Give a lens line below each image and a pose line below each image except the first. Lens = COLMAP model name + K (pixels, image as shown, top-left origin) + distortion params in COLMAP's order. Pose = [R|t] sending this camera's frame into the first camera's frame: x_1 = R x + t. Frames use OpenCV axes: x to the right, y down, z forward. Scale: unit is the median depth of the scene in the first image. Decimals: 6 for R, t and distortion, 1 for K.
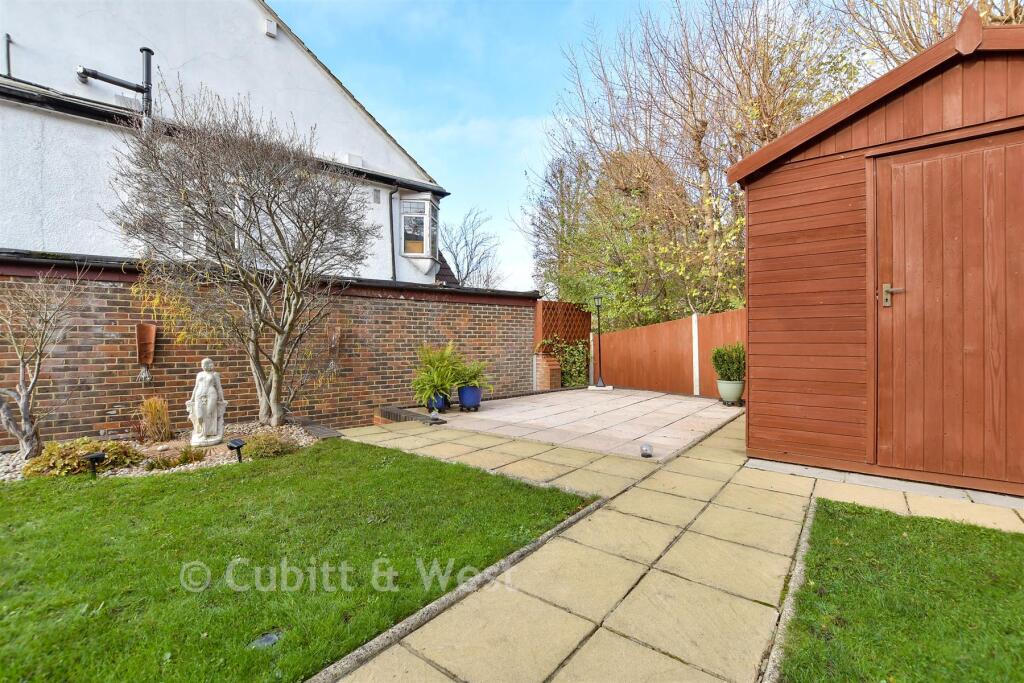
lens RADIAL K [[452.4, 0, 512.0], [0, 452.4, 341.5], [0, 0, 1]] dist [-0.000404, 0.000063]
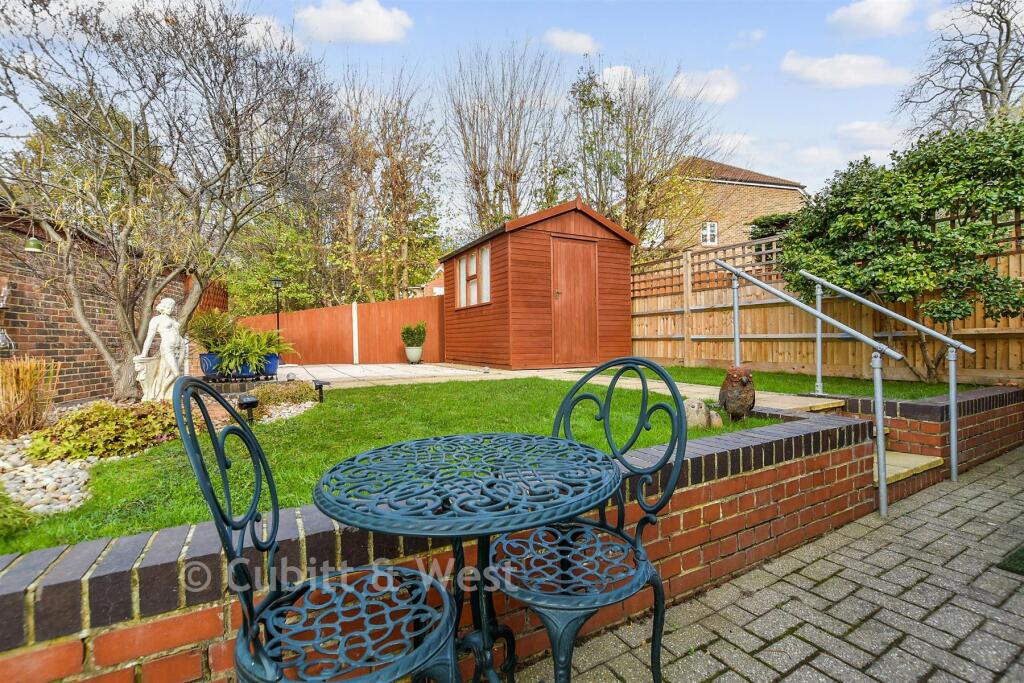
lens RADIAL K [[452.4, 0, 512.0], [0, 452.4, 341.5], [0, 0, 1]] dist [-0.000404, 0.000063]
pose [[0.397290, -0.009924, 0.917639, -1.435411], [0.011749, 0.999915, 0.005727, 0.129548], [-0.917618, 0.008506, 0.397373, 0.231639]]
